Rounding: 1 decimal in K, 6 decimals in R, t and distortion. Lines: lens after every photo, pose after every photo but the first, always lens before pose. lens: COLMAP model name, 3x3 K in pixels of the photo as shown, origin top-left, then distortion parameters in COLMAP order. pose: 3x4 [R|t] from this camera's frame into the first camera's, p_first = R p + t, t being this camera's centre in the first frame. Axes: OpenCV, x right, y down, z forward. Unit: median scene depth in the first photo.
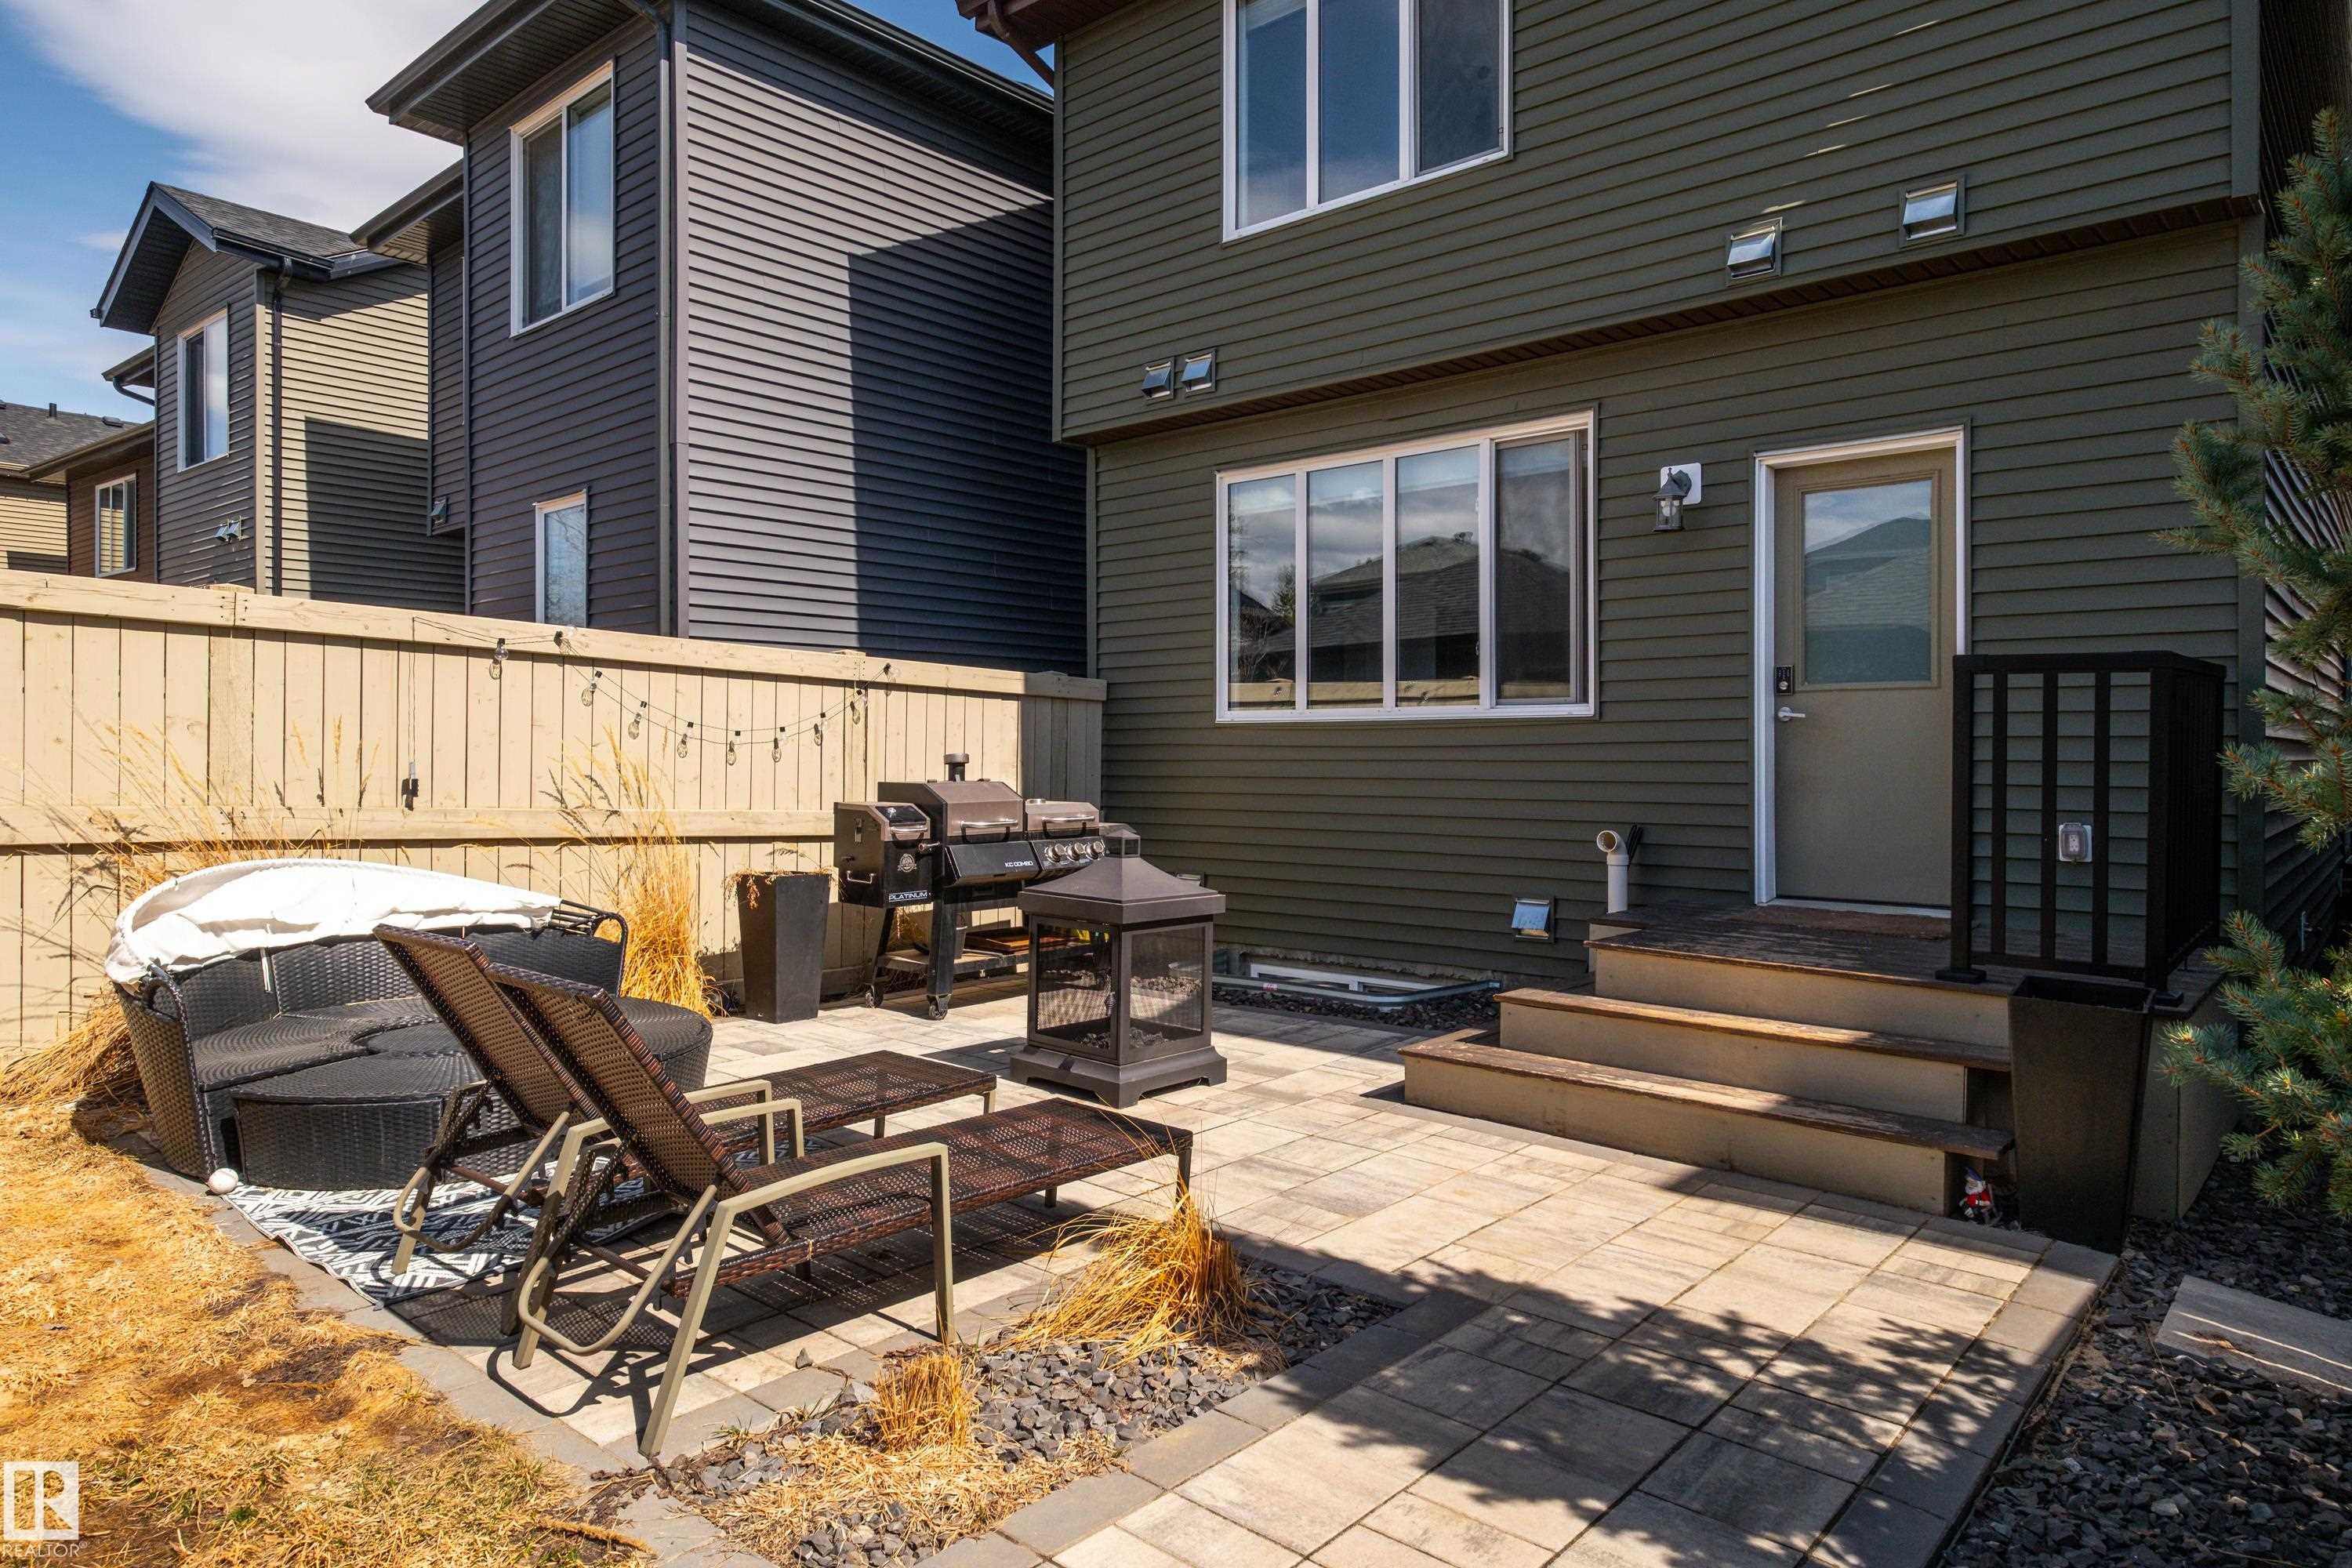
lens RADIAL K [[1395.4, 0, 1147.4], [0, 1395.4, 740.5], [0, 0, 1]] dist [0.008075, -0.004225]
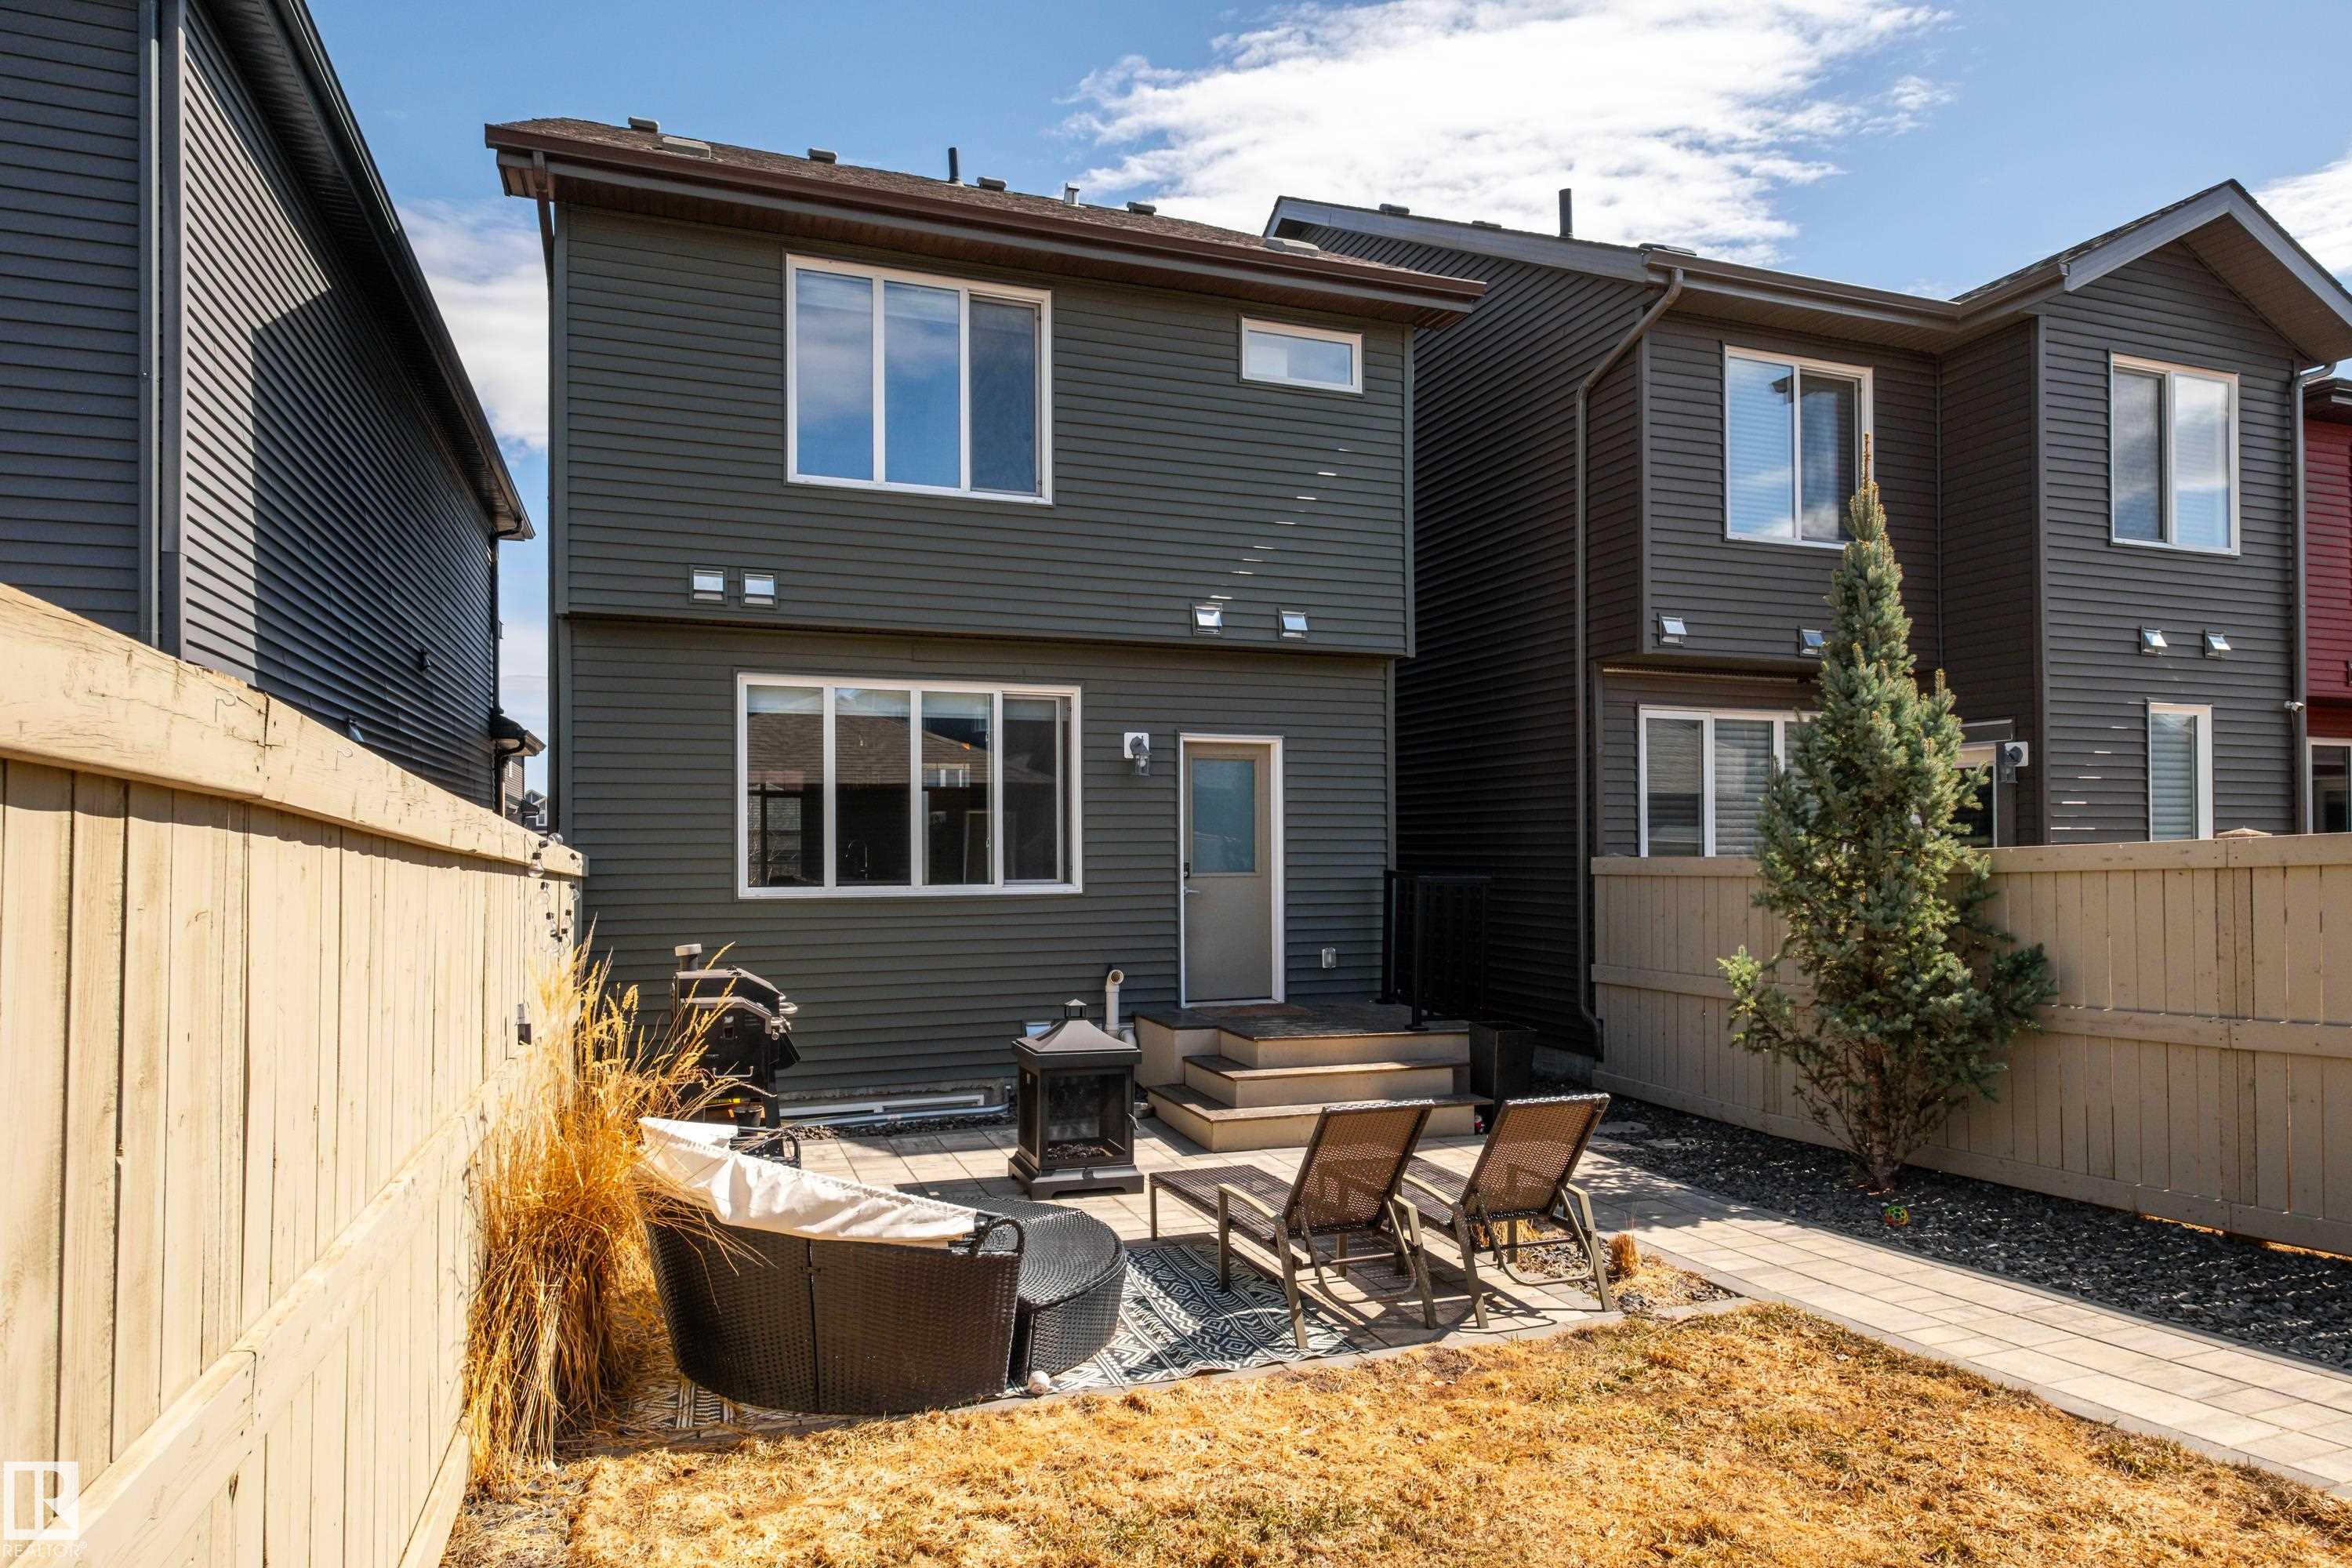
lens RADIAL K [[1353.5, 0, 1189.7], [0, 1353.5, 835.3], [0, 0, 1]] dist [-0.013891, 0.000558]
pose [[0.486337, 0.006936, 0.873744, -1.233001], [-0.002606, 0.999976, -0.006487, -0.098113], [-0.873767, 0.000878, 0.486344, 0.280570]]
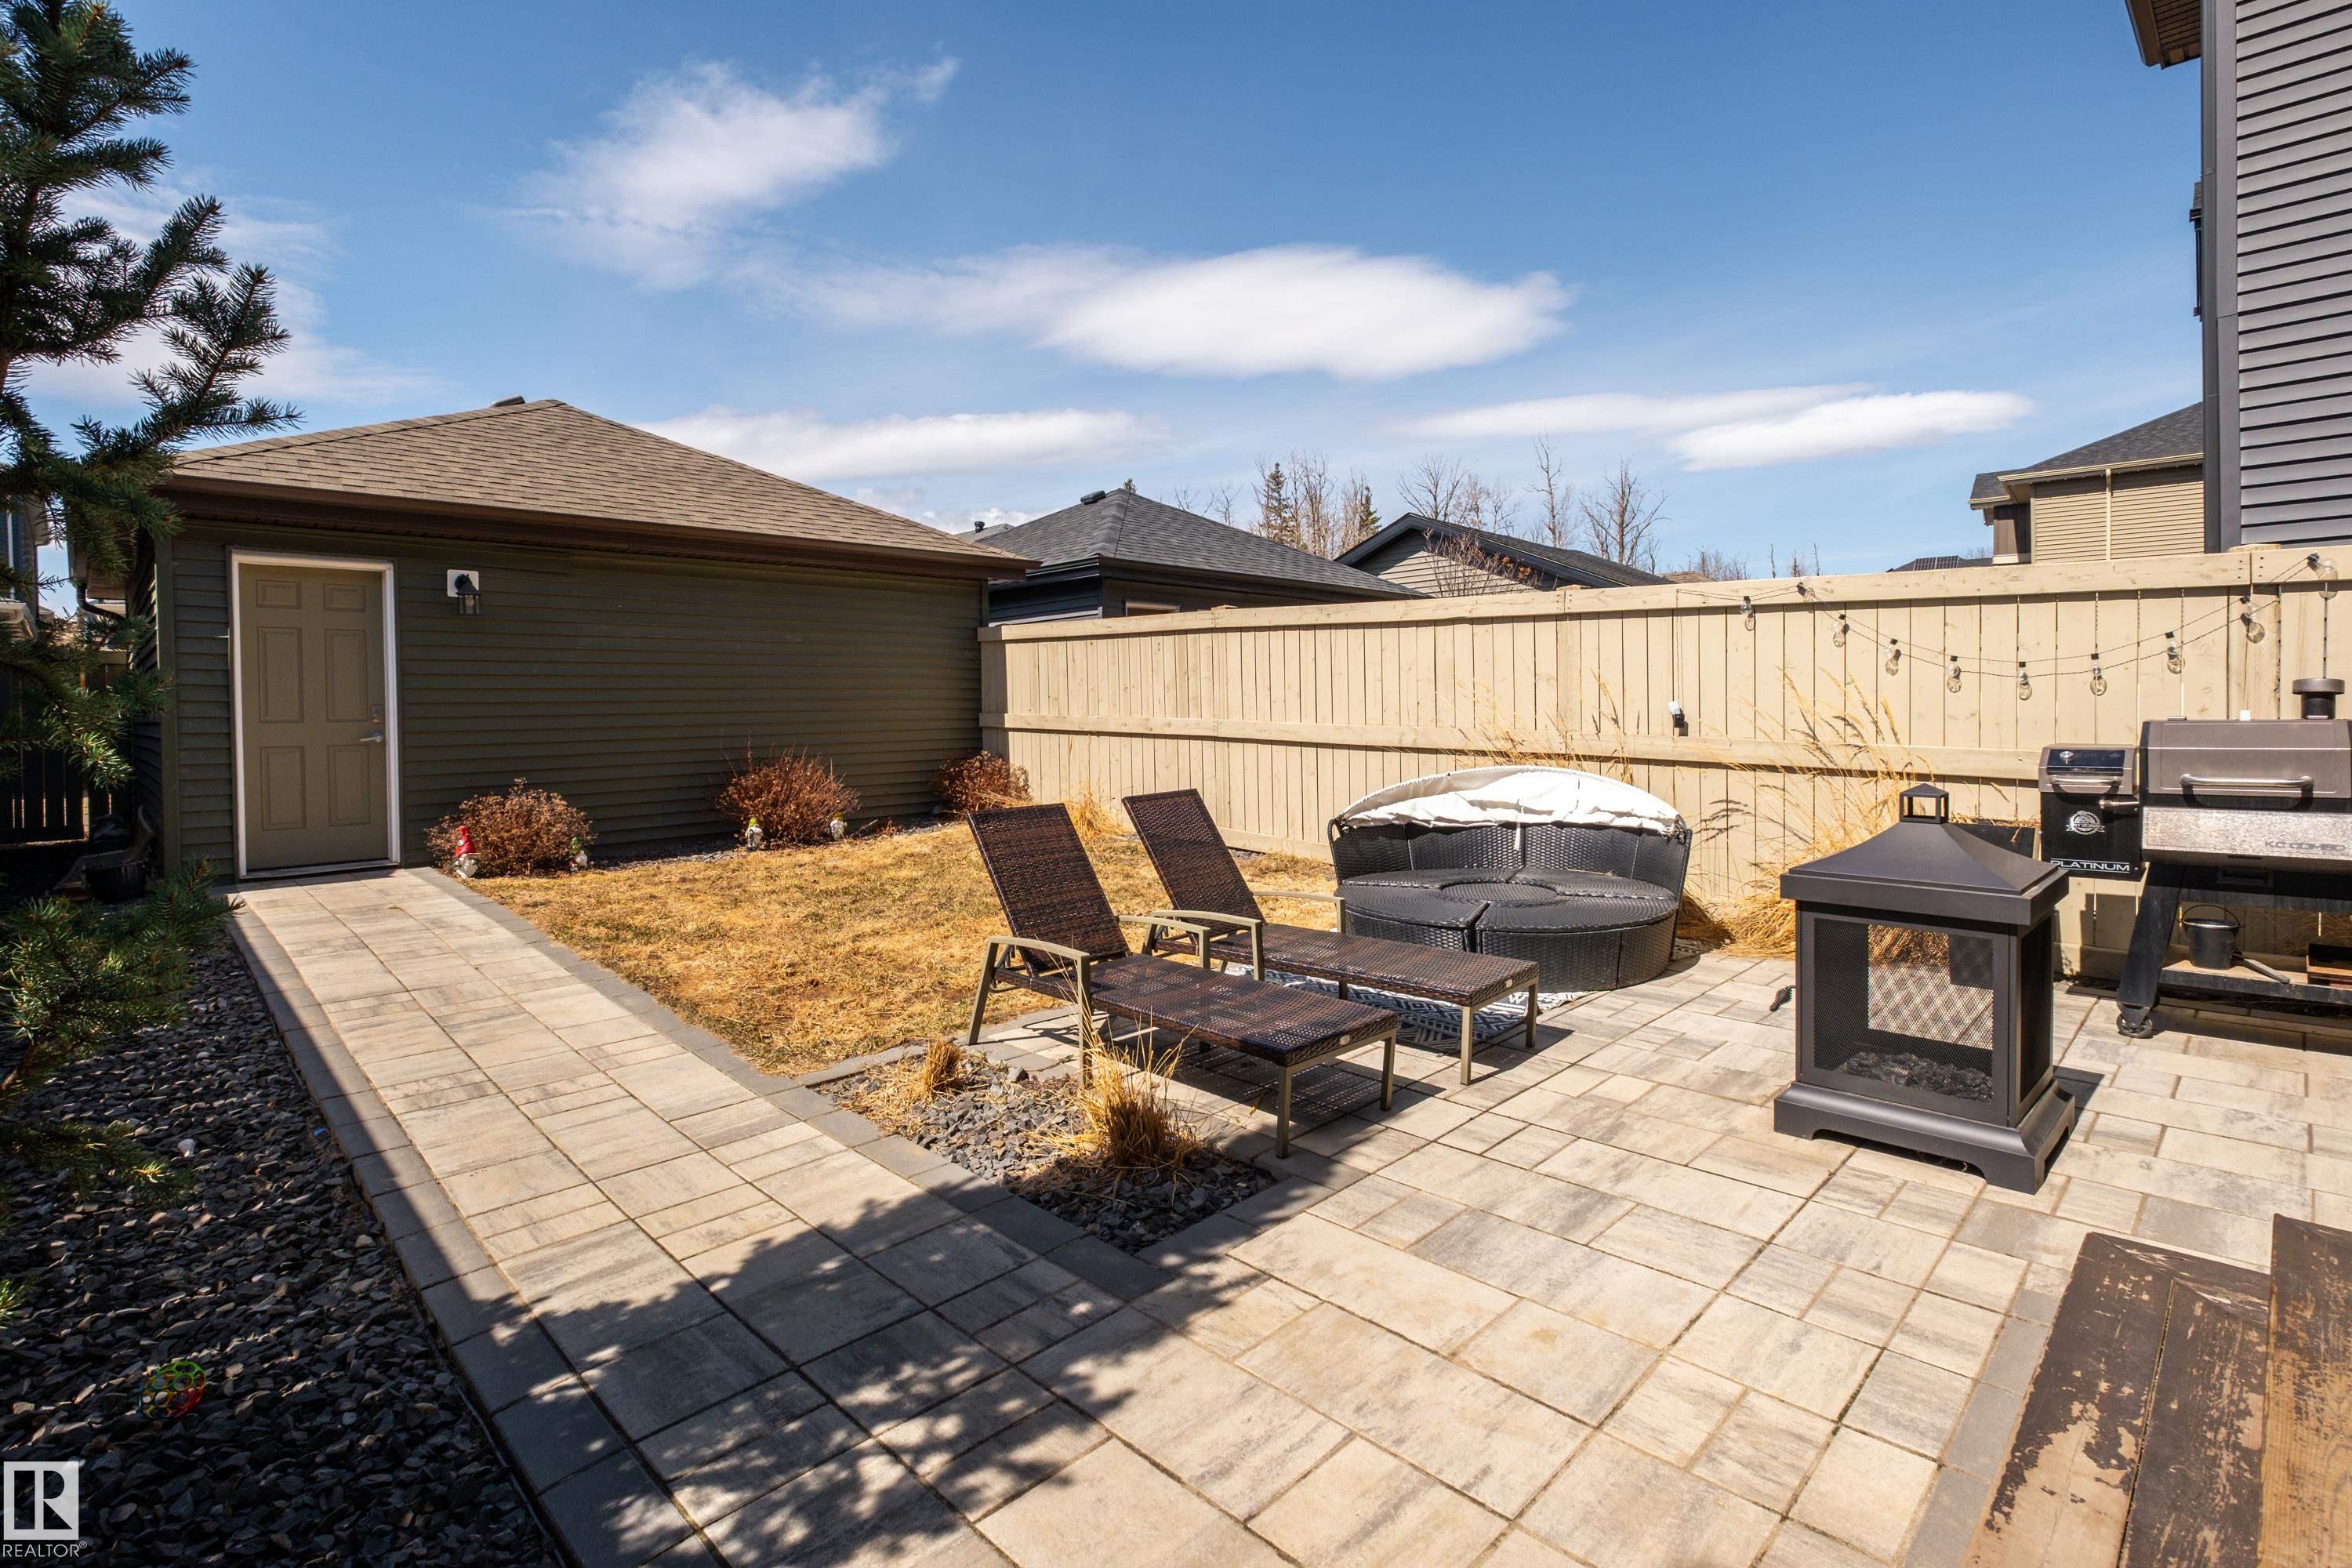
lens RADIAL K [[1130.6, 0, 1233.4], [0, 1130.6, 729.6], [0, 0, 1]] dist [0.002658, 0.000280]
pose [[-0.032054, 0.015526, -0.999366, 0.635245], [0.024101, 0.999601, 0.014757, 0.019401], [0.999196, -0.023612, -0.032415, 0.726542]]
